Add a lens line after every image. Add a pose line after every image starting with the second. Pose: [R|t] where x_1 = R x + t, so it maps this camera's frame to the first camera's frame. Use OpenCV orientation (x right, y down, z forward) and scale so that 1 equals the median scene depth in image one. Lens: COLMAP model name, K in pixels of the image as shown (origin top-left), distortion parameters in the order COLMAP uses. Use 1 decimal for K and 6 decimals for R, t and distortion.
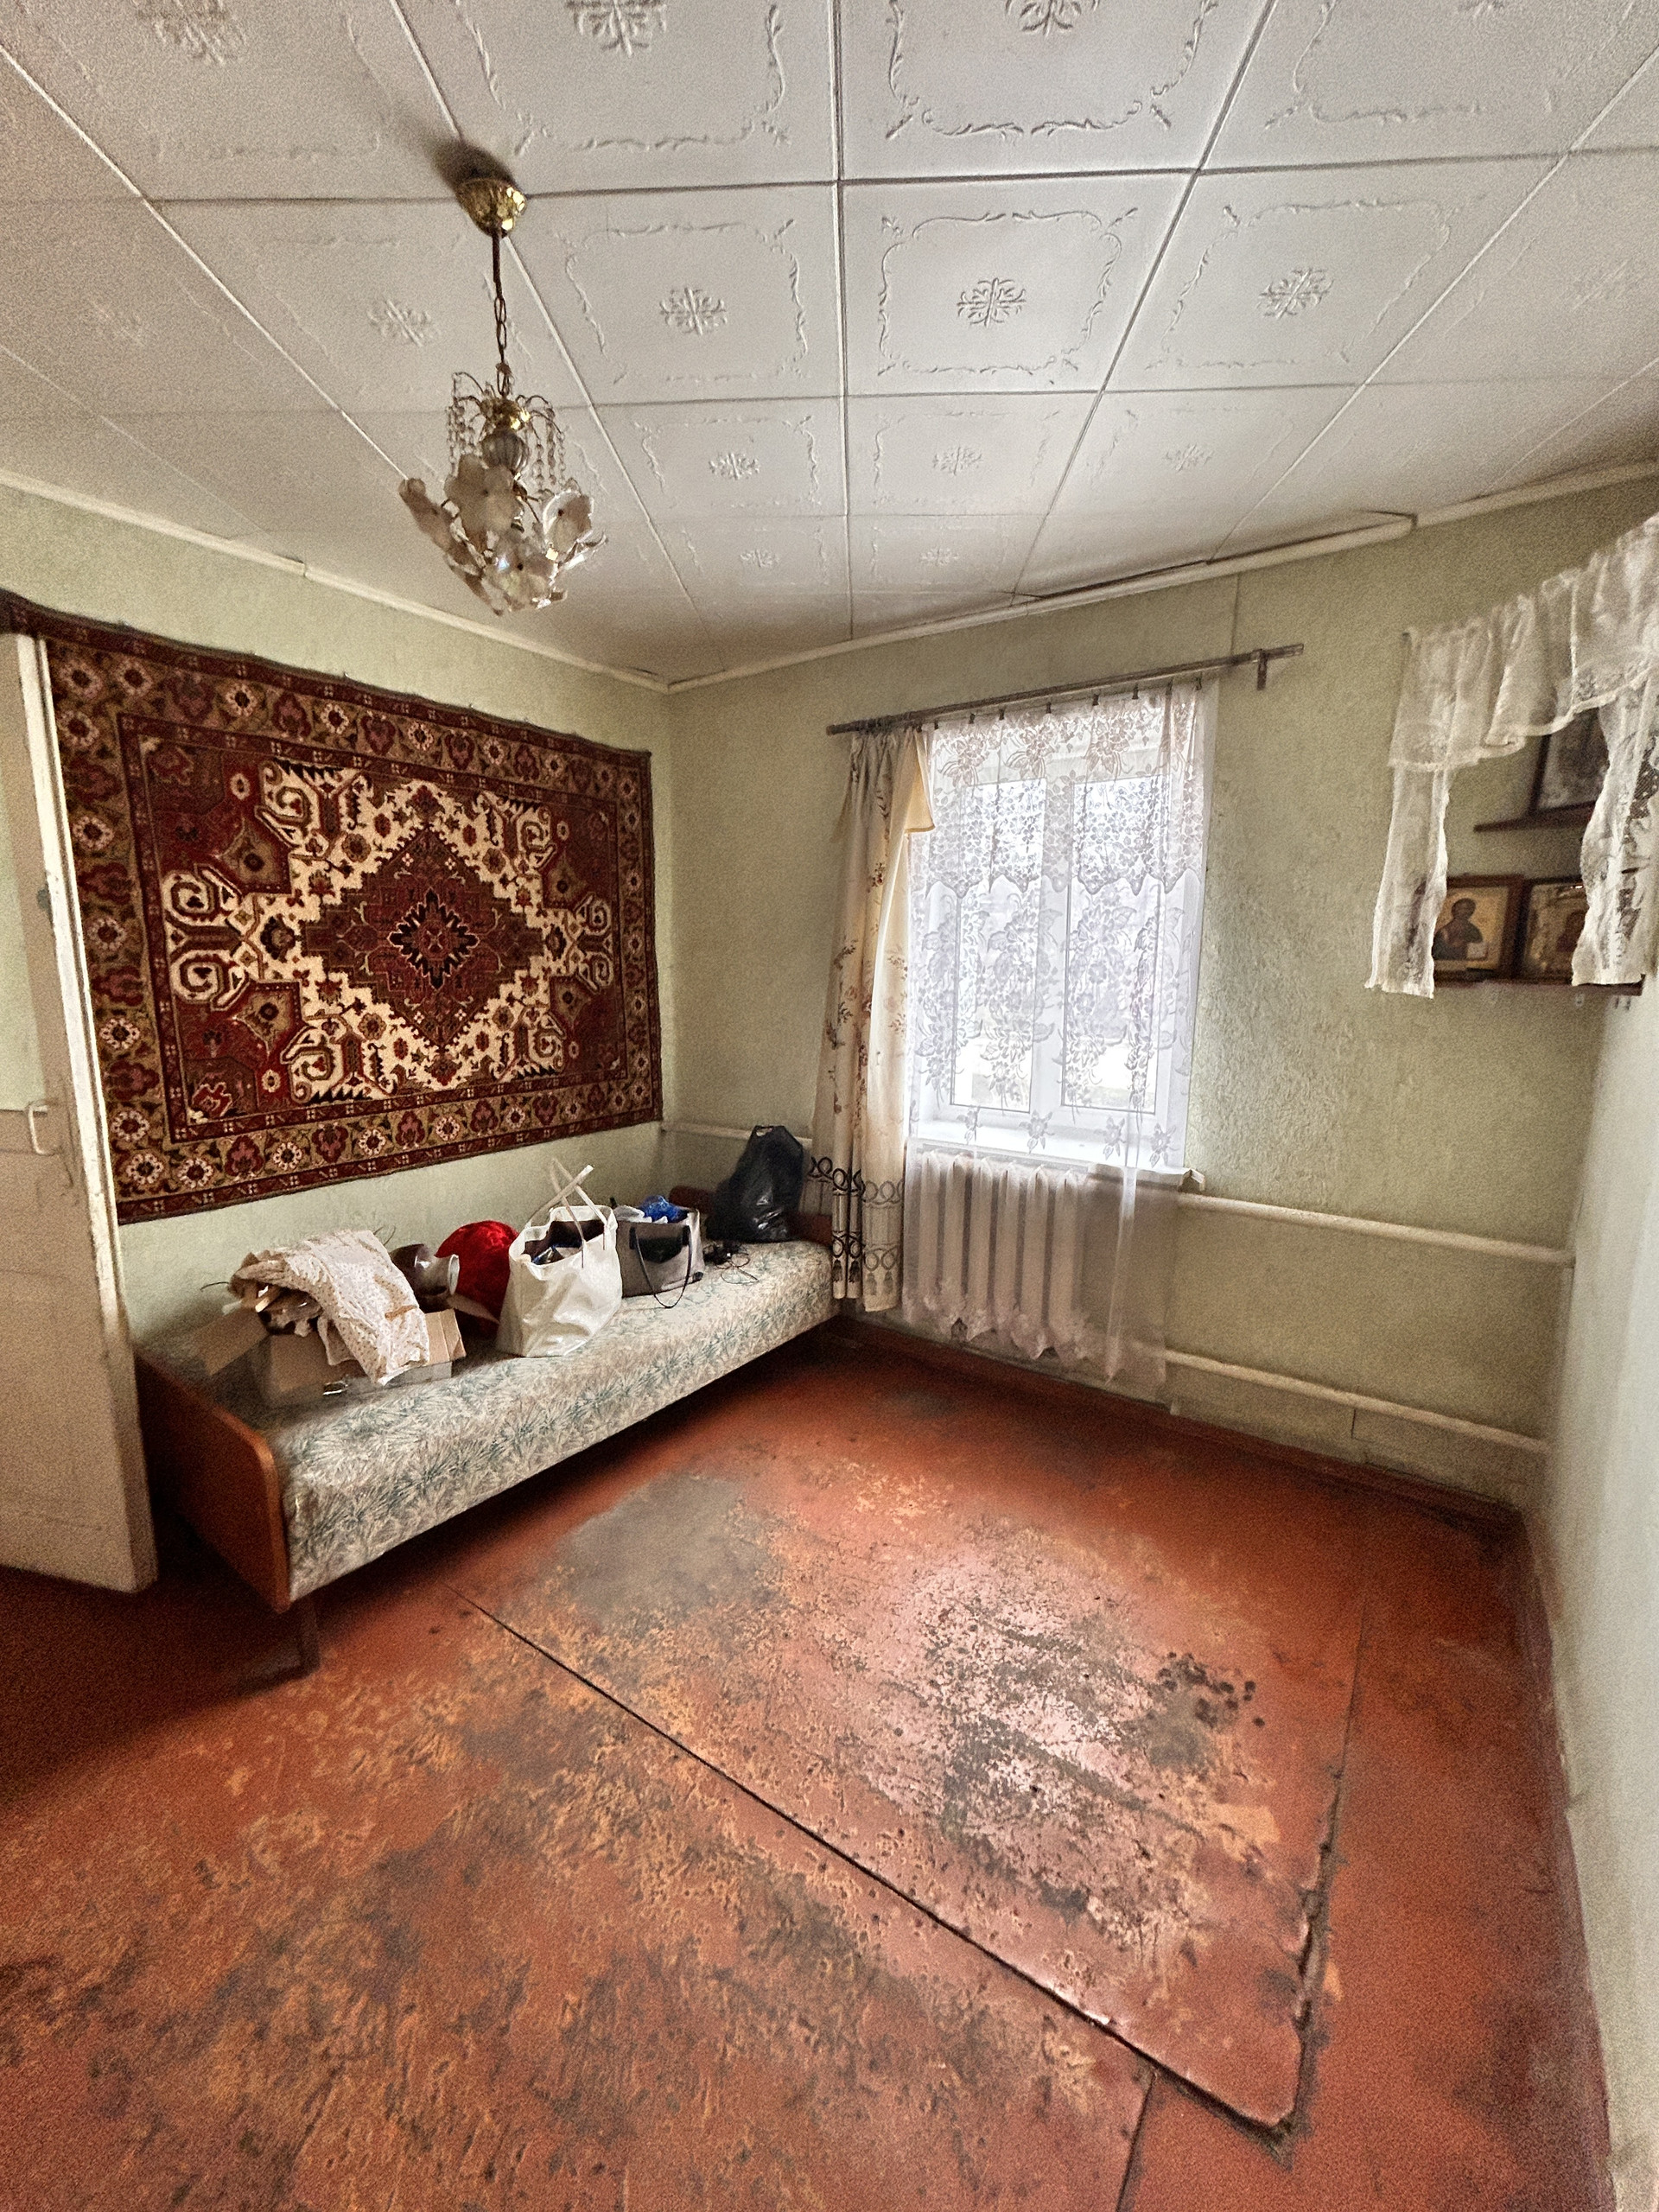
lens RADIAL K [[884.7, 0, 829.5], [0, 884.7, 1106.0], [0, 0, 1]] dist [0.001477, -0.002461]
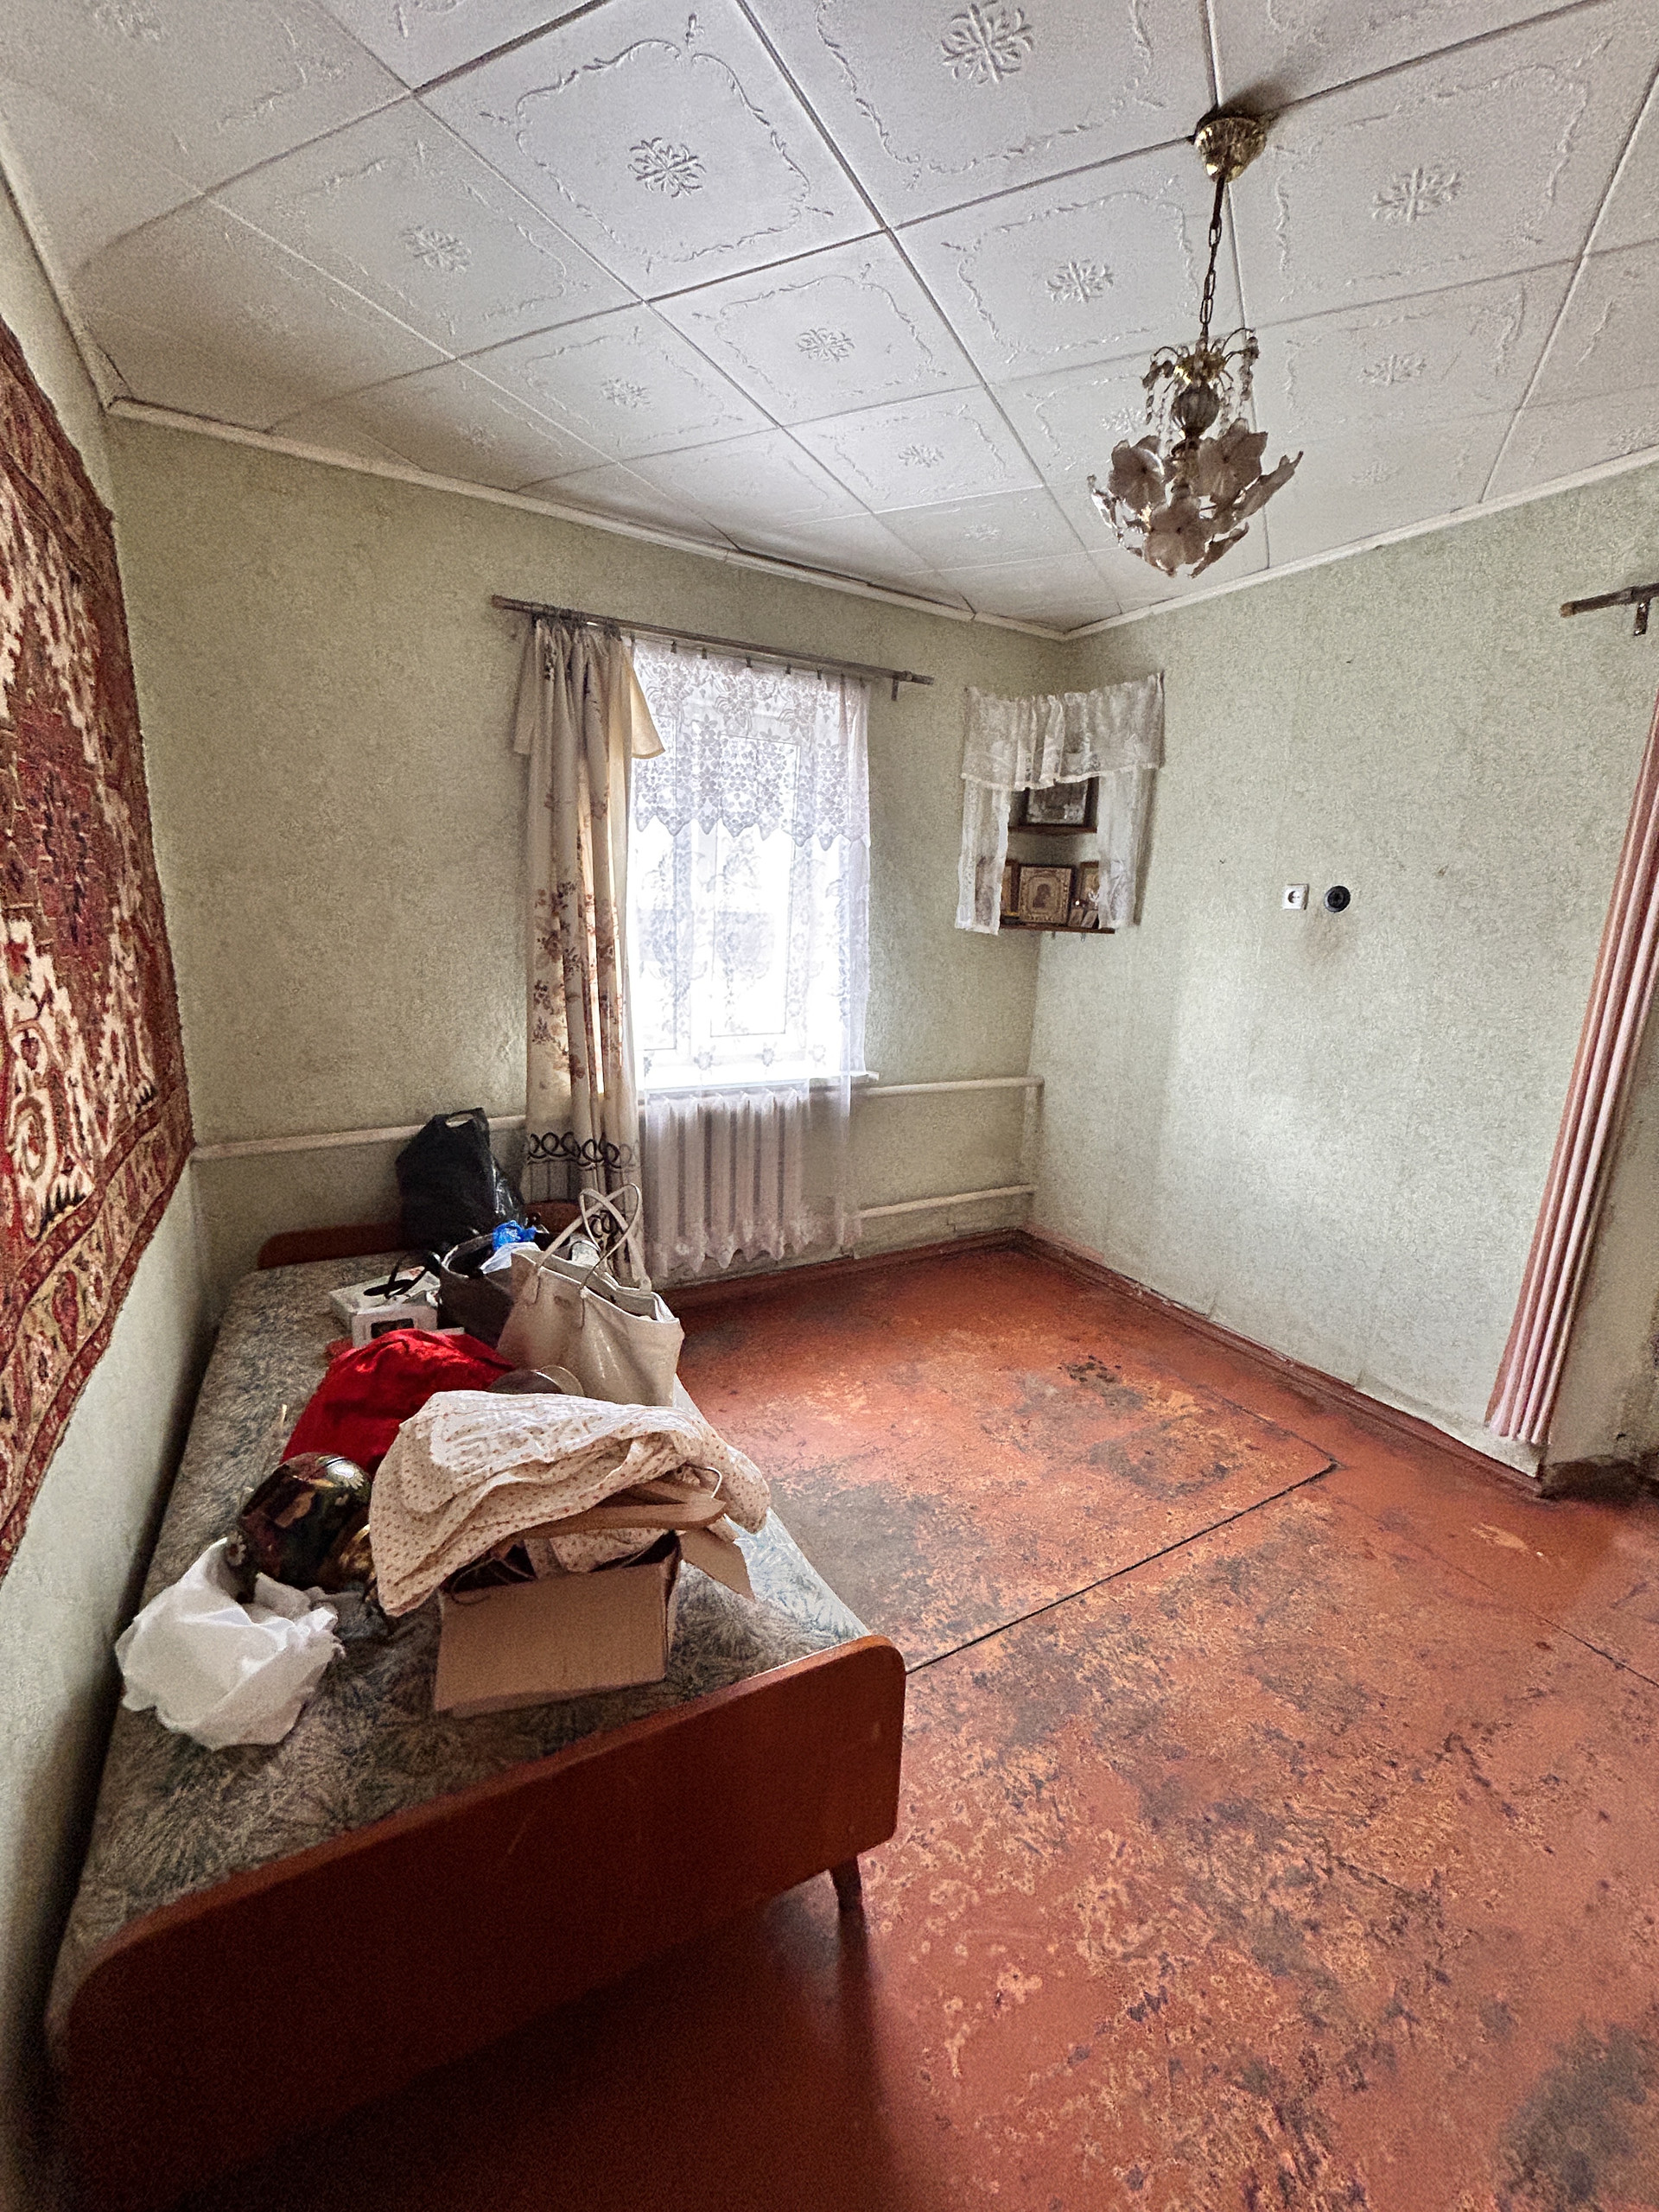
lens RADIAL K [[891.3, 0, 829.5], [0, 891.3, 1106.0], [0, 0, 1]] dist [-0.001264, -0.000401]
pose [[0.437798, -0.189112, 0.878960, -0.786466], [0.112089, 0.981481, 0.155340, -0.087006], [-0.892059, 0.030514, 0.450887, 0.469587]]
